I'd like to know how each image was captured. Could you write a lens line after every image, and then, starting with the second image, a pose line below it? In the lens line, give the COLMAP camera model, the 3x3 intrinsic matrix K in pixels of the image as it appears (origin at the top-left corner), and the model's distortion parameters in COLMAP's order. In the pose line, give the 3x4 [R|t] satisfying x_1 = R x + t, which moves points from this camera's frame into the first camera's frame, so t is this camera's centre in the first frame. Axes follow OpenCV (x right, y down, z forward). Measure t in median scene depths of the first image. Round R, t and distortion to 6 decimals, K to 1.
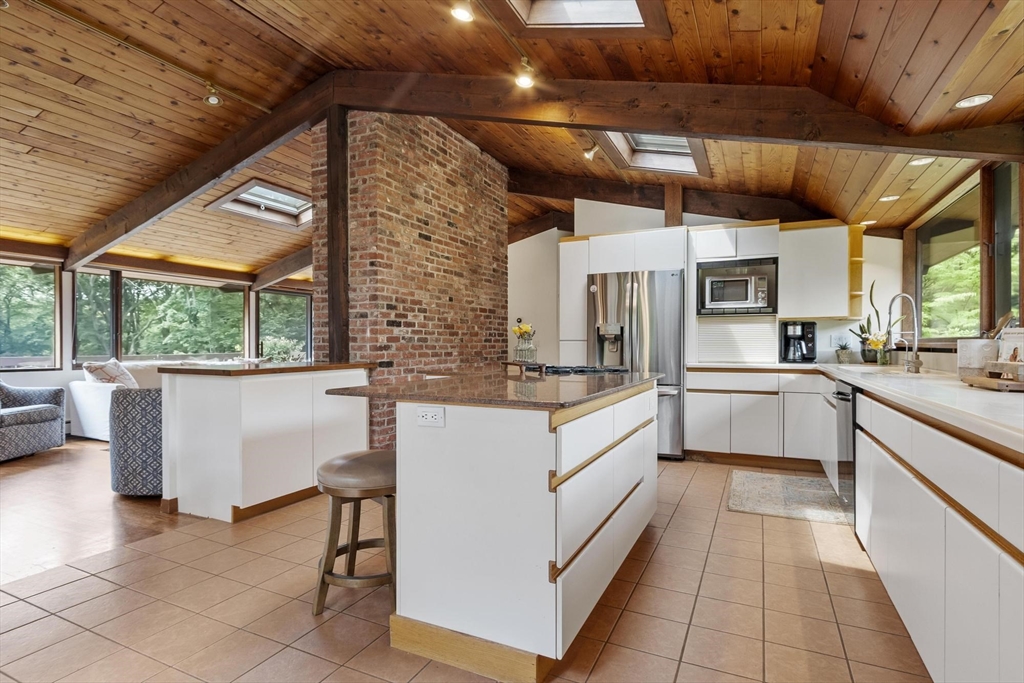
lens RADIAL K [[522.0, 0, 521.7], [0, 522.0, 347.4], [0, 0, 1]] dist [-0.000566, -0.001801]
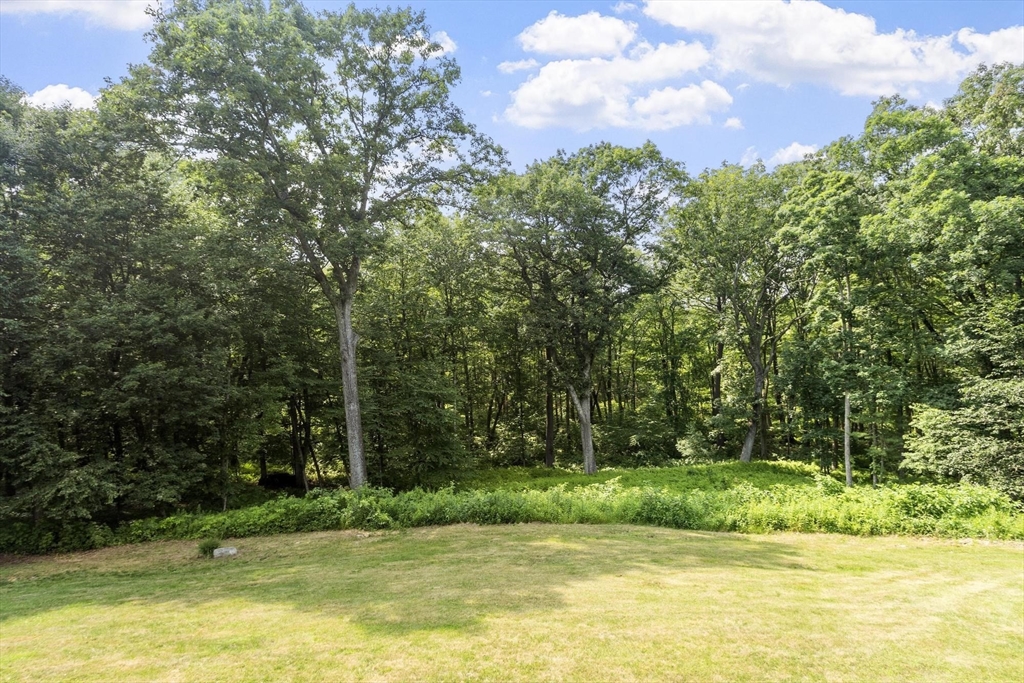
lens RADIAL K [[522.0, 0, 514.1], [0, 522.0, 345.0], [0, 0, 1]] dist [-0.000566, -0.001801]
pose [[0.468934, -0.000492, -0.883233, -1.475665], [-0.002719, 0.999994, -0.002001, -0.080426], [0.883229, 0.003339, 0.468930, 1.691695]]
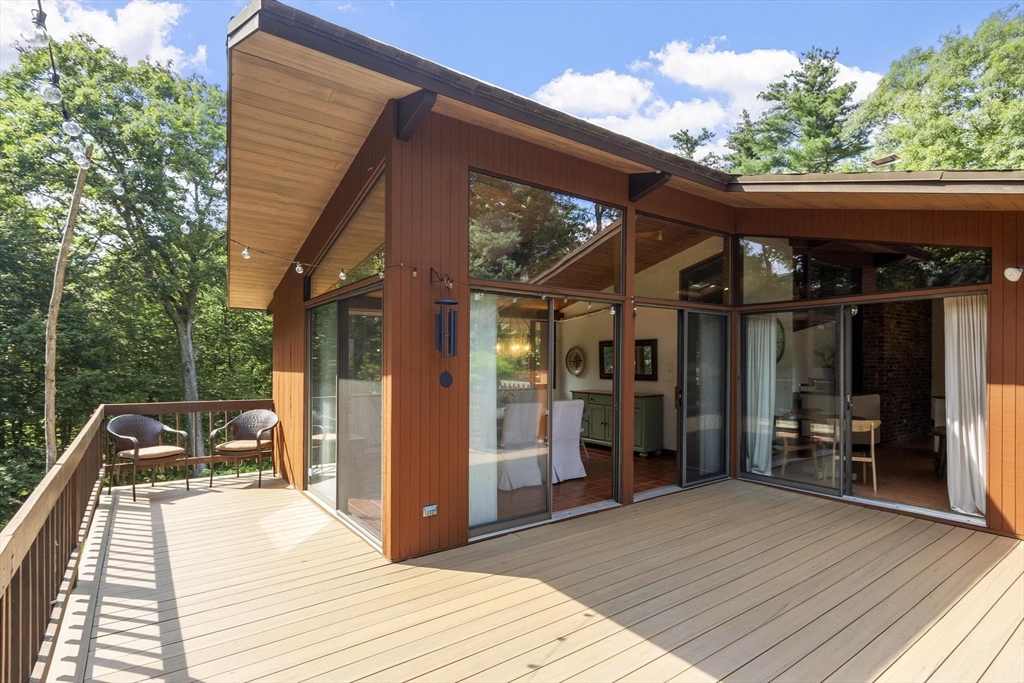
lens RADIAL K [[522.0, 0, 508.8], [0, 522.0, 356.6], [0, 0, 1]] dist [-0.000566, -0.001801]
pose [[0.874574, 0.000640, -0.484892, -0.445802], [-0.006386, 0.999928, -0.010198, -0.057512], [0.484850, 0.012016, 0.874515, -1.148874]]
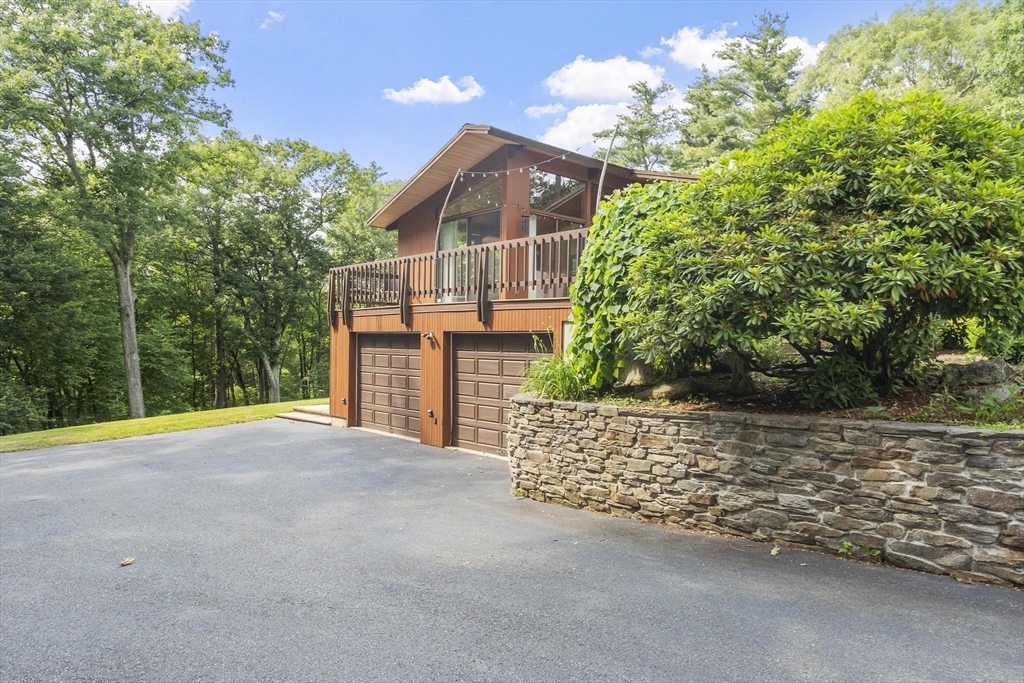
lens RADIAL K [[666.1, 0, 515.2], [0, 666.1, 334.8], [0, 0, 1]] dist [0.012000, 0.001542]
pose [[0.927844, 0.007026, -0.372901, 0.083600], [-0.013678, 0.999791, -0.015197, 0.375498], [0.372716, 0.019201, 0.927747, -3.054115]]
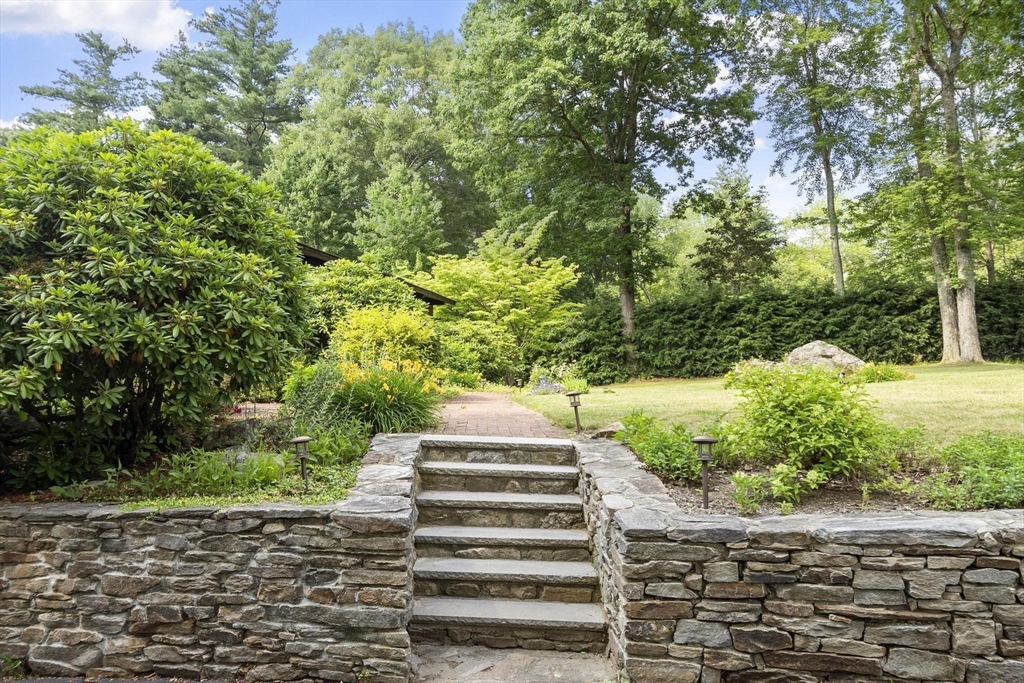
lens RADIAL K [[809.5, 0, 516.6], [0, 809.5, 337.2], [0, 0, 1]] dist [0.008824, 0.004286]
pose [[0.967602, 0.018558, 0.251796, 0.548168], [-0.005070, 0.998522, -0.054109, 0.318013], [-0.252428, 0.051079, 0.966266, -3.097792]]
